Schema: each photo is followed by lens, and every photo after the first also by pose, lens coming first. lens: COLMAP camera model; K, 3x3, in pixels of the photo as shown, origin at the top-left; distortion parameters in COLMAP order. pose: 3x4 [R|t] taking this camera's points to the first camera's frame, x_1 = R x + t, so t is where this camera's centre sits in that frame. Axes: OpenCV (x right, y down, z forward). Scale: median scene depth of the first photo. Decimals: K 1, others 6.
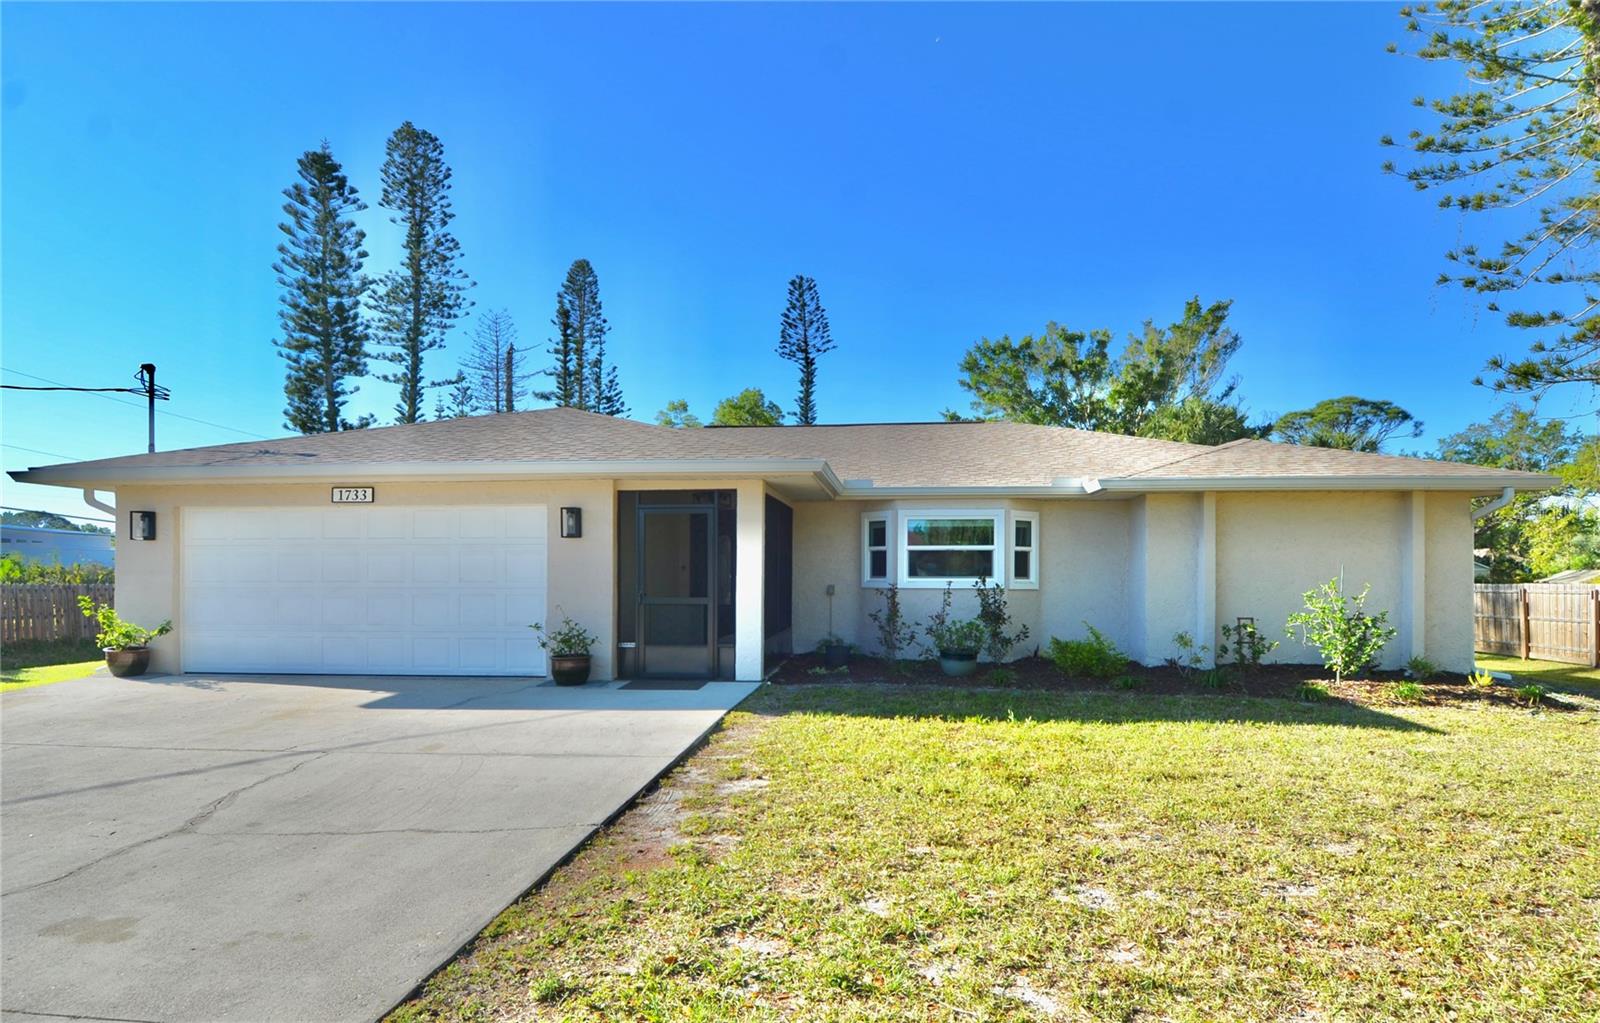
lens RADIAL K [[837.5, 0, 814.2], [0, 837.5, 570.4], [0, 0, 1]] dist [0.022287, -0.025282]
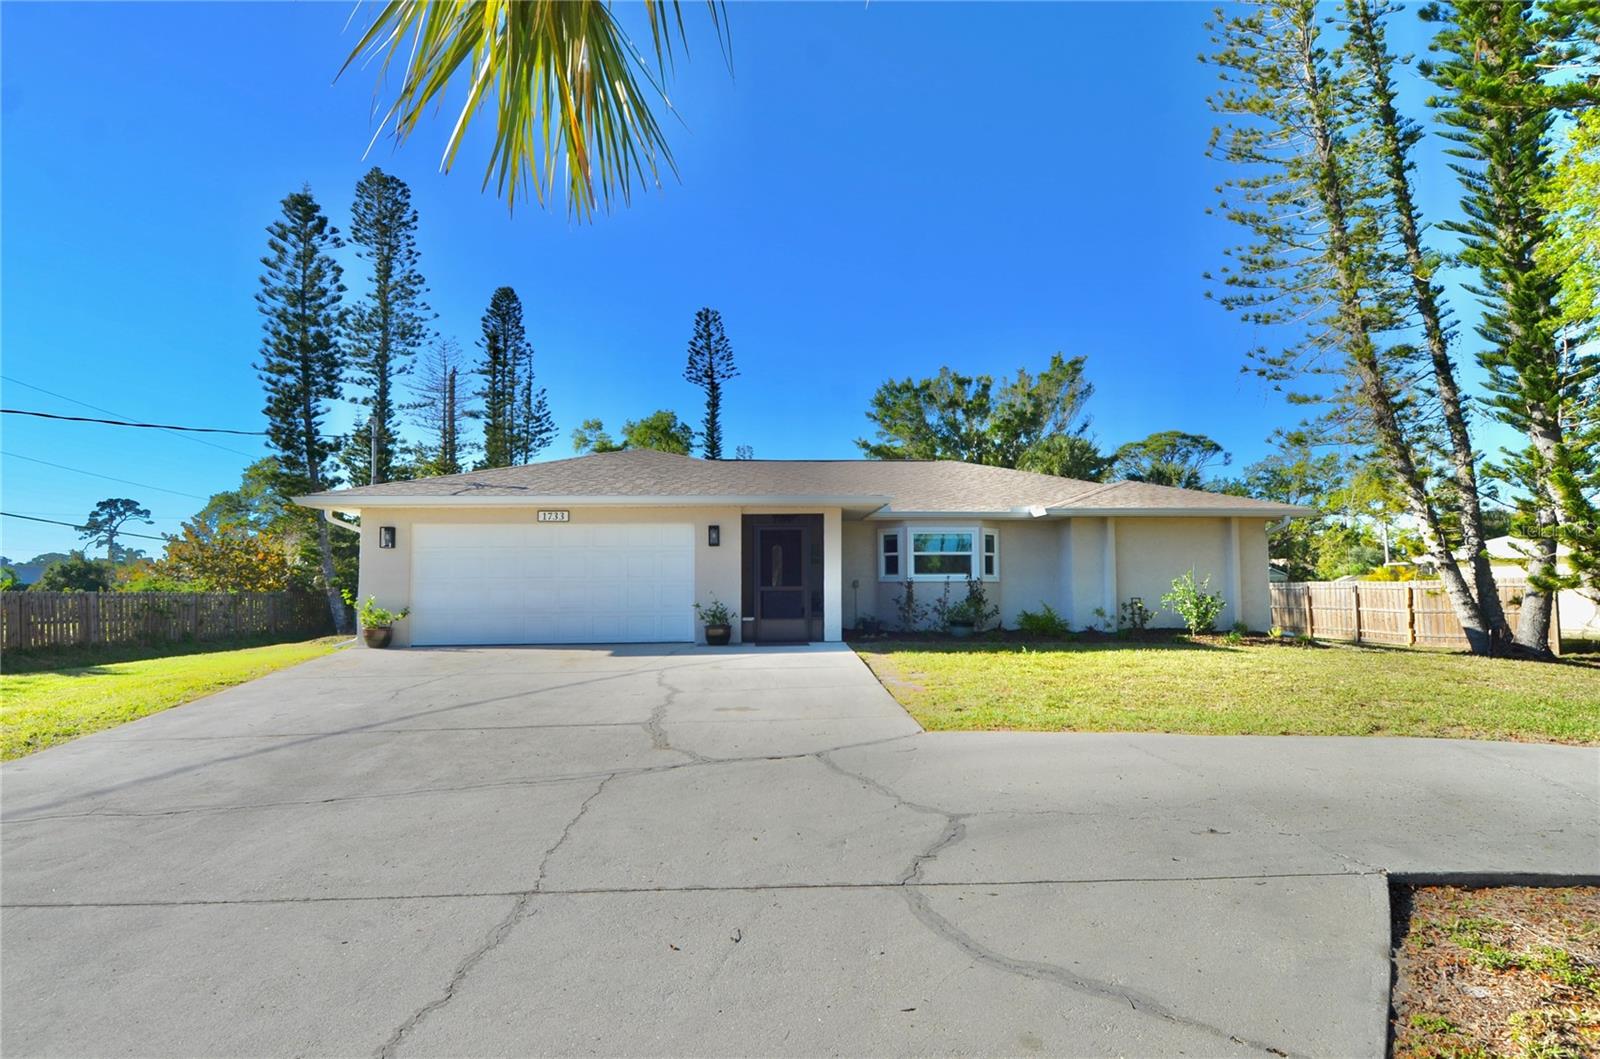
lens RADIAL K [[828.8, 0, 807.9], [0, 828.8, 542.5], [0, 0, 1]] dist [0.028077, -0.033774]
pose [[0.987914, 0.000870, 0.155000, -0.107998], [0.006474, 0.998880, -0.046872, 0.007335], [-0.154867, 0.047309, 0.986802, -0.142205]]
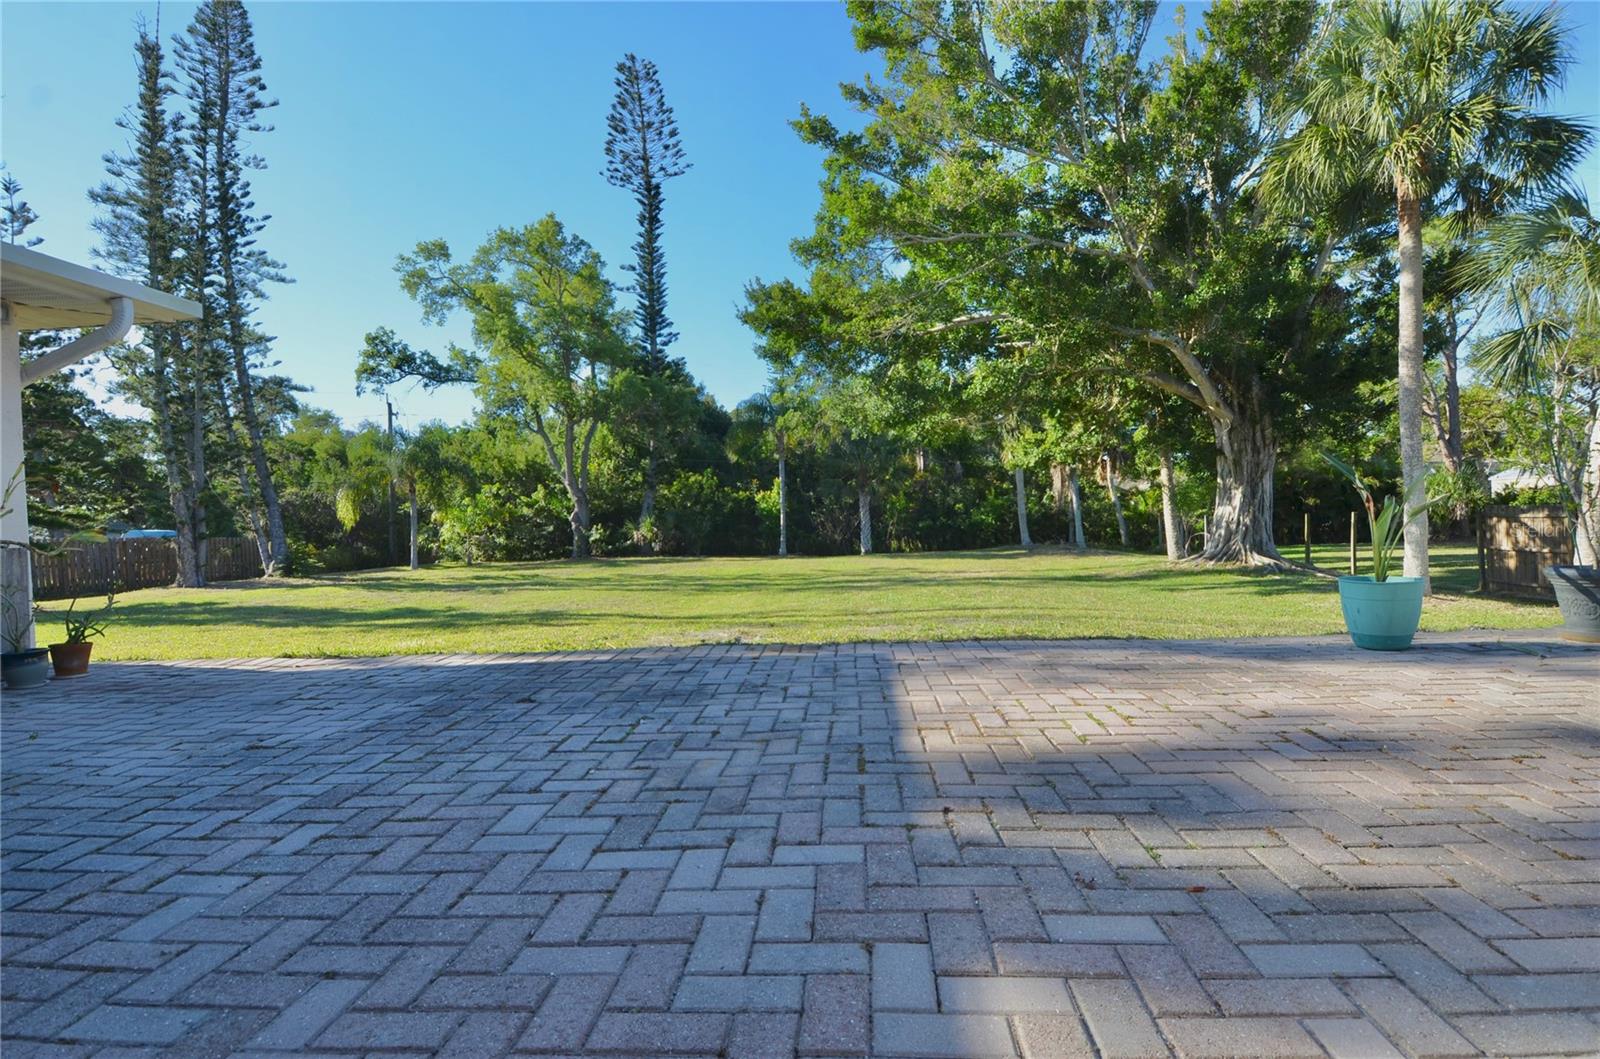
lens RADIAL K [[828.8, 0, 803.6], [0, 828.8, 537.1], [0, 0, 1]] dist [0.028077, -0.033774]
pose [[0.998674, -0.031982, 0.040332, 0.160674], [0.030690, 0.999009, 0.032246, 0.017048], [-0.041323, -0.030966, 0.998666, 0.673230]]
